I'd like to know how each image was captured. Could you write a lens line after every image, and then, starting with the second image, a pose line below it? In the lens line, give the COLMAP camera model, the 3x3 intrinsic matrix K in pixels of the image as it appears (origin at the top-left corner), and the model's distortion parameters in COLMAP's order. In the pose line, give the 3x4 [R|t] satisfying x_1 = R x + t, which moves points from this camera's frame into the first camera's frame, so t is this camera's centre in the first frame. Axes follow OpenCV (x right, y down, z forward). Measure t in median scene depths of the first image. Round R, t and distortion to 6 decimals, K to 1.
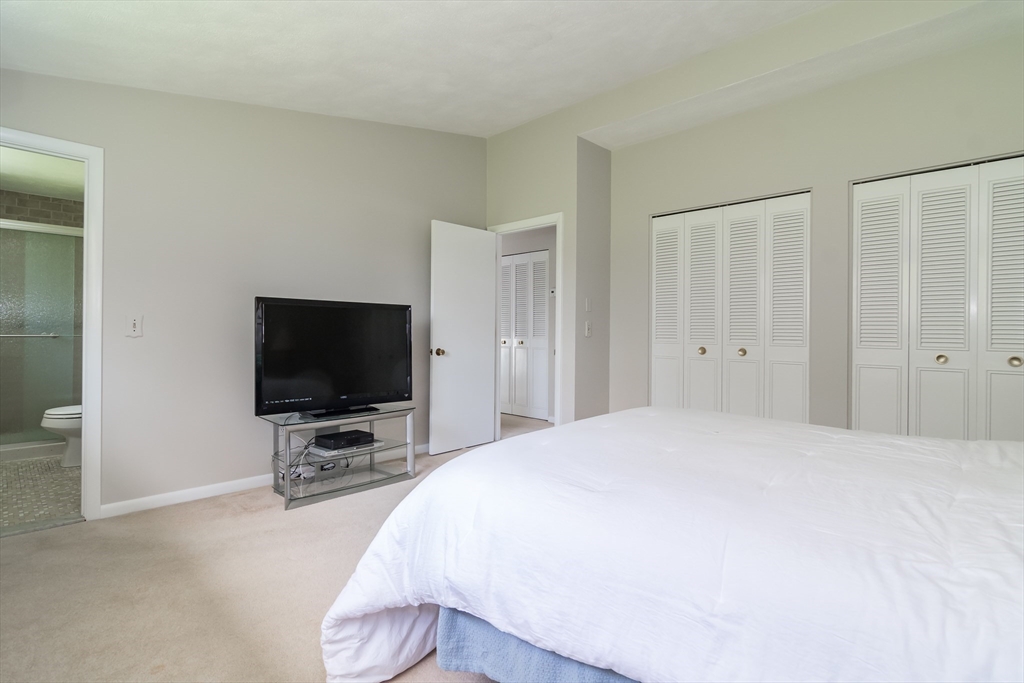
lens RADIAL K [[492.4, 0, 512.6], [0, 492.4, 333.3], [0, 0, 1]] dist [-0.004204, 0.004452]
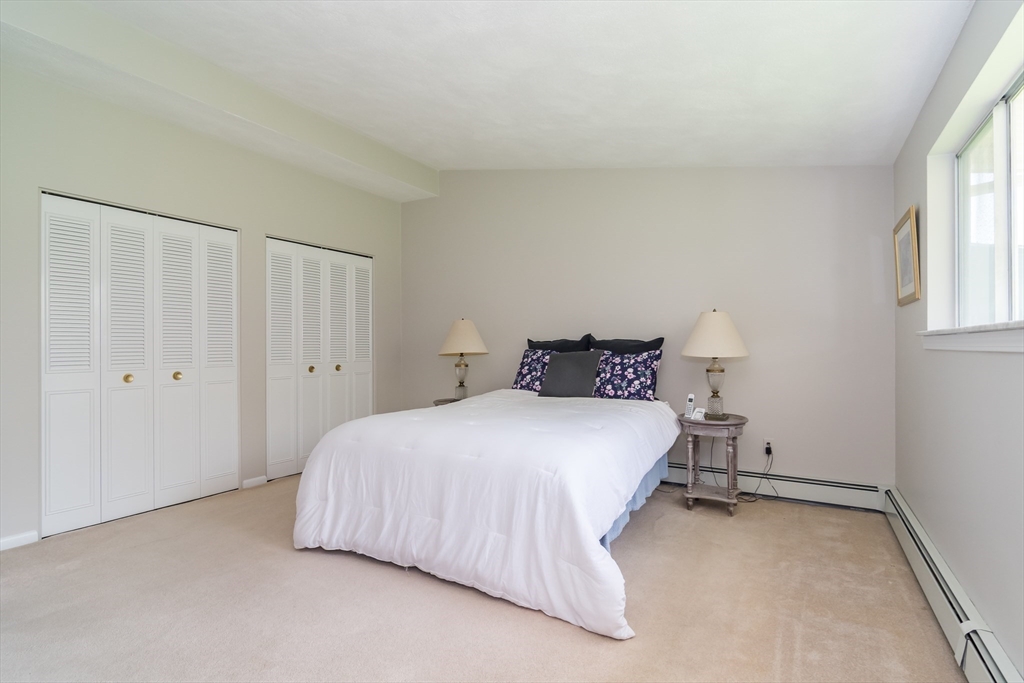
lens RADIAL K [[498.1, 0, 512.4], [0, 498.1, 344.1], [0, 0, 1]] dist [-0.000182, -0.000078]
pose [[-0.231489, 0.007447, 0.972809, -0.582980], [0.021010, 0.999776, -0.002654, -0.006565], [-0.972611, 0.019824, -0.231594, 0.557693]]
